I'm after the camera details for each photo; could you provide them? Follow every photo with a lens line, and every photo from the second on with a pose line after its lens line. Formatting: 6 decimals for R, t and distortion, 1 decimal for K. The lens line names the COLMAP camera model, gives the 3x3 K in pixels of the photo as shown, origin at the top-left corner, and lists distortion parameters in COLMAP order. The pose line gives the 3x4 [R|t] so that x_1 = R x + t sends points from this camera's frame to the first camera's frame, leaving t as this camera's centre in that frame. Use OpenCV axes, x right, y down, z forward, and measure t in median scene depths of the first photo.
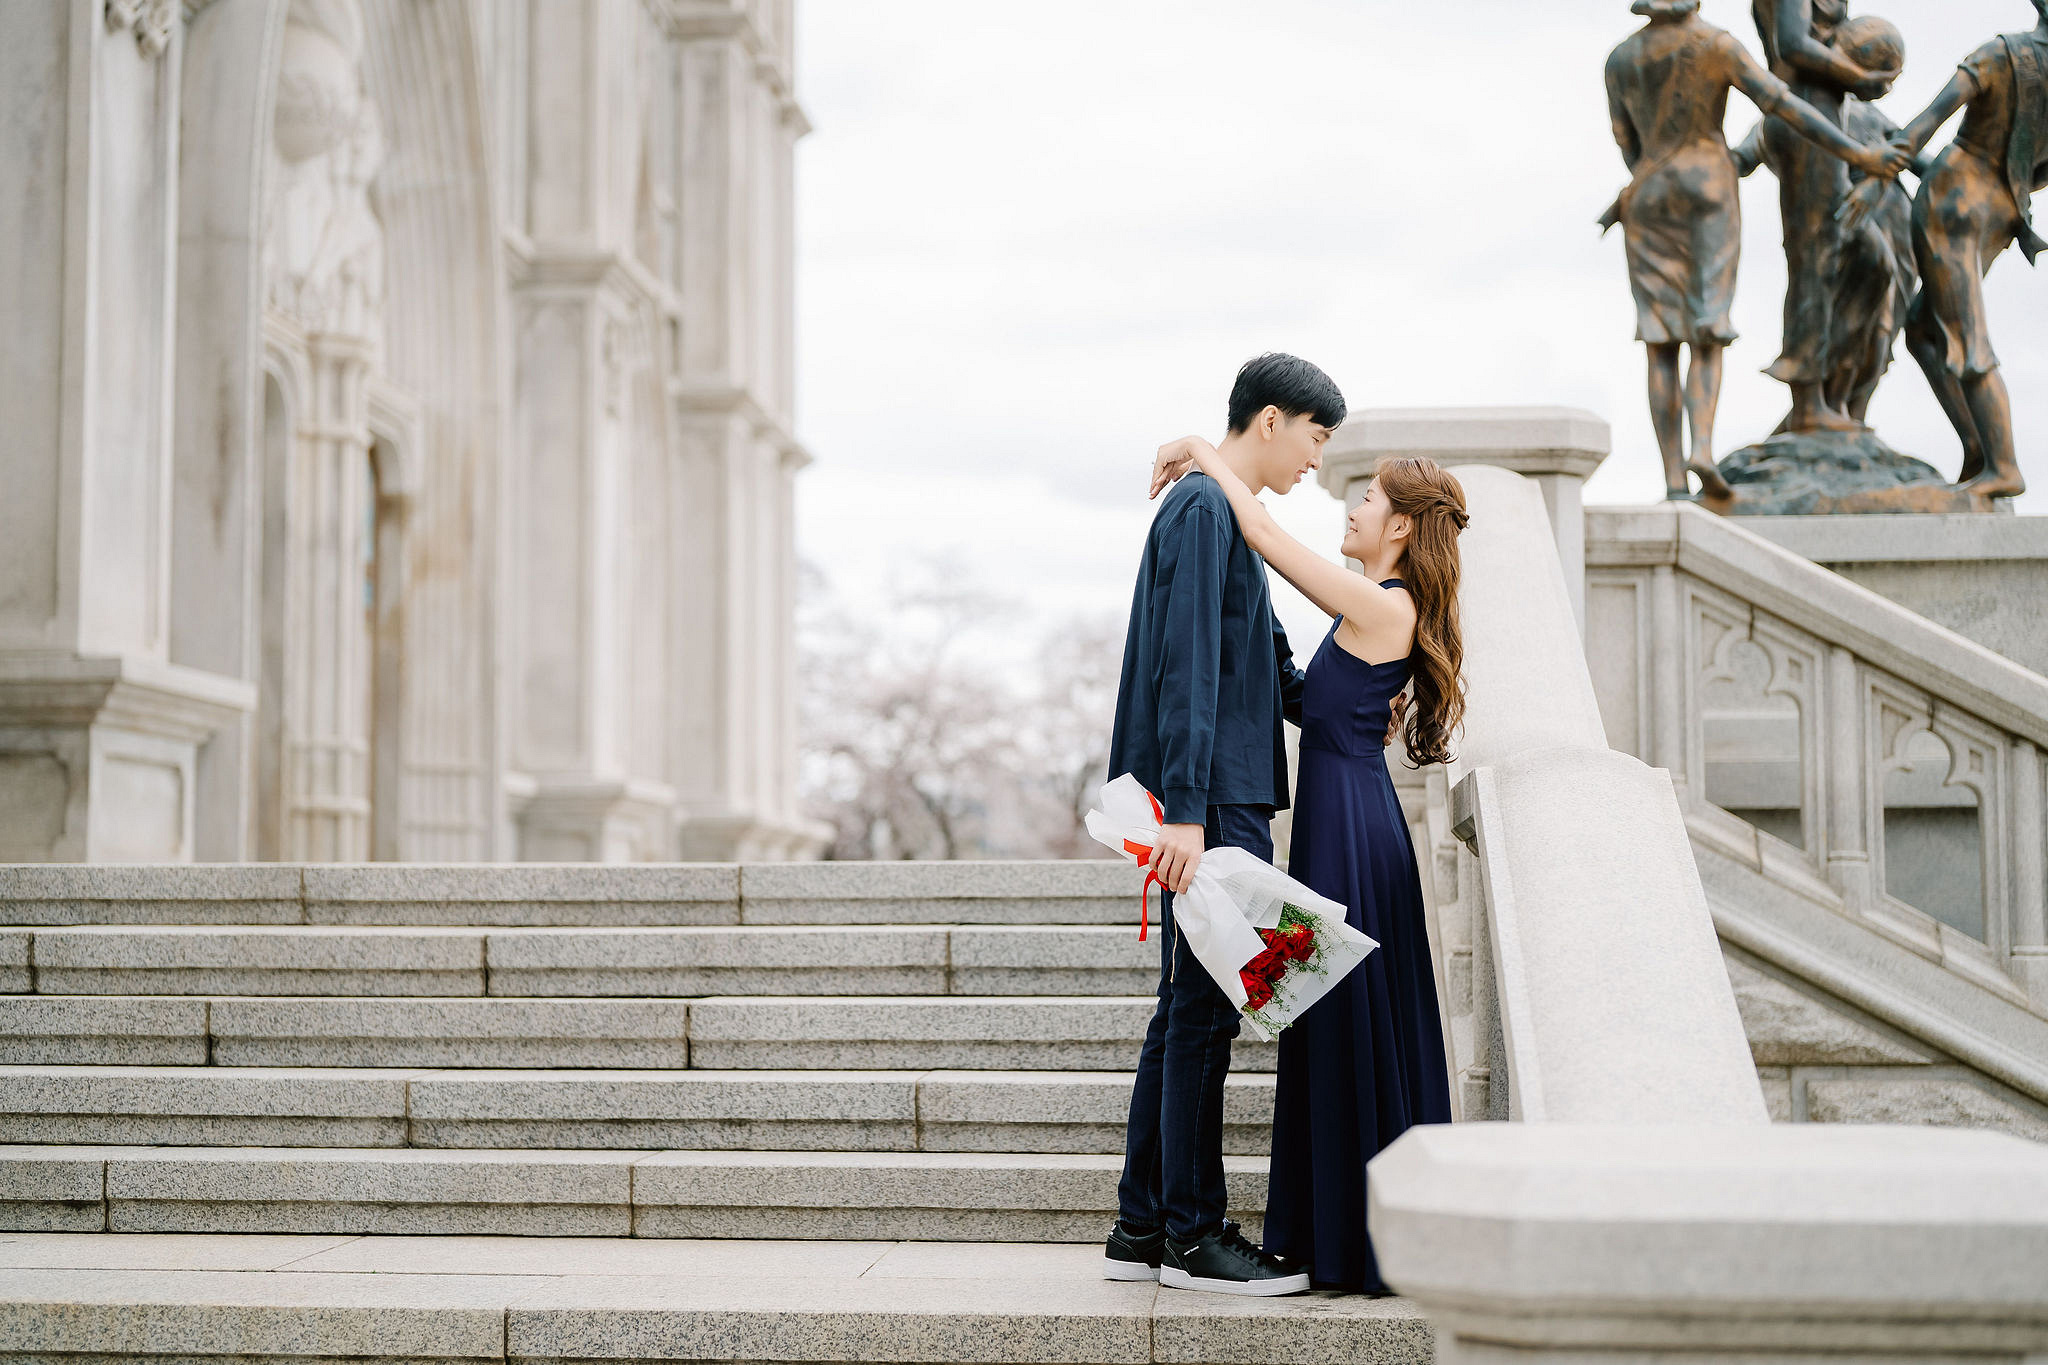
lens RADIAL K [[3004.3, 0, 1024.0], [0, 3004.3, 682.5], [0, 0, 1]] dist [-0.011892, 0.059674]
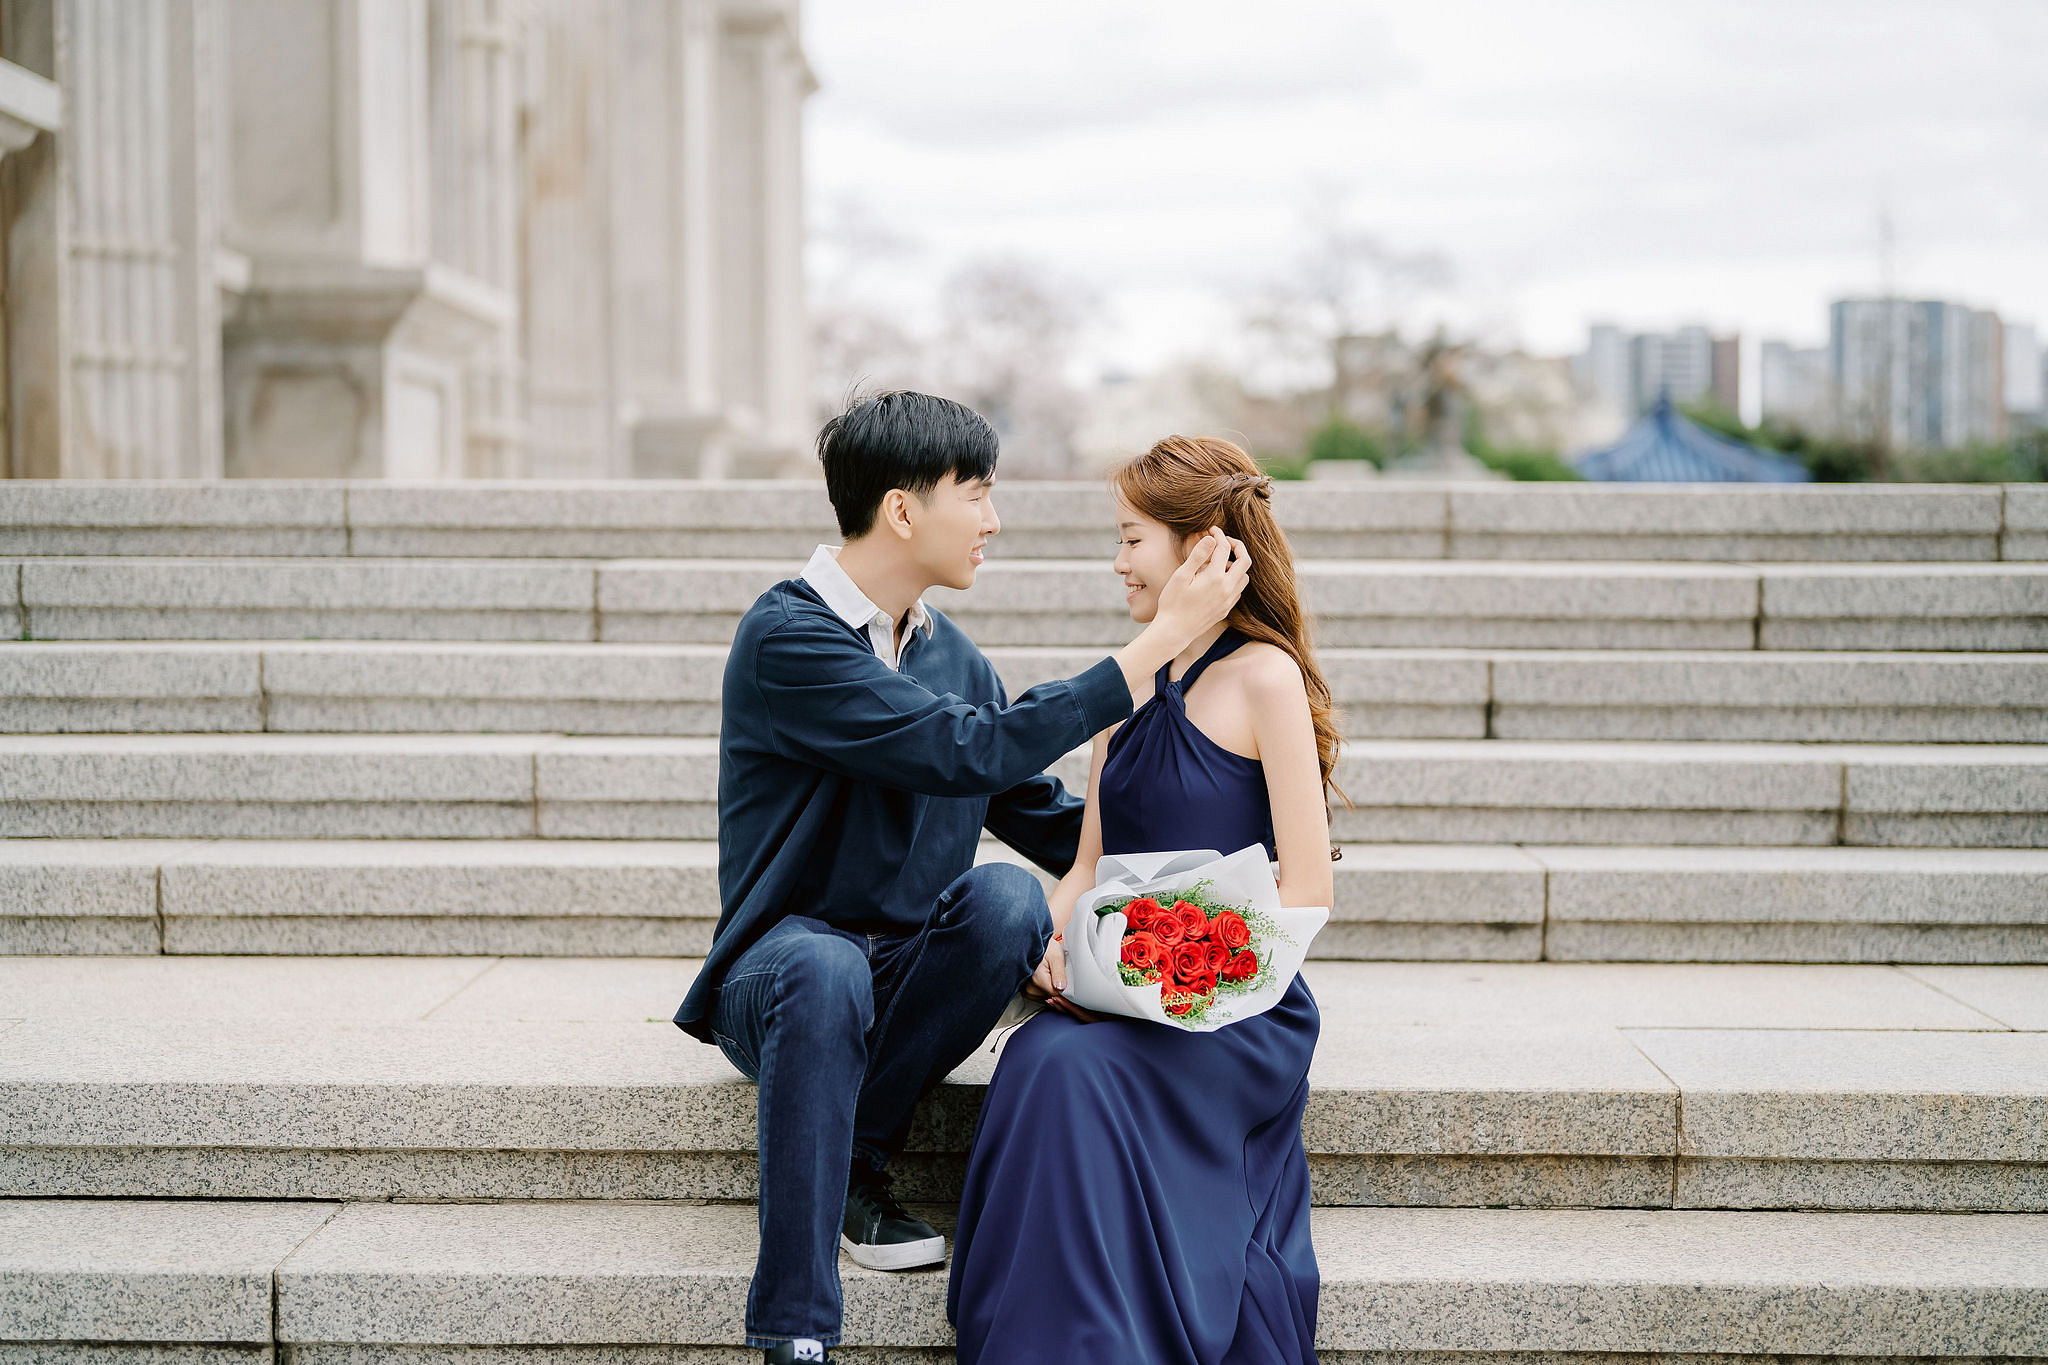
lens RADIAL K [[2869.5, 0, 1046.0], [0, 2869.5, 708.0], [0, 0, 1]] dist [-0.033563, 0.301526]
pose [[0.998193, -0.000401, 0.060094, -0.436104], [-0.007590, 0.991130, 0.132676, 0.020579], [-0.059614, -0.132892, 0.989336, 0.266508]]
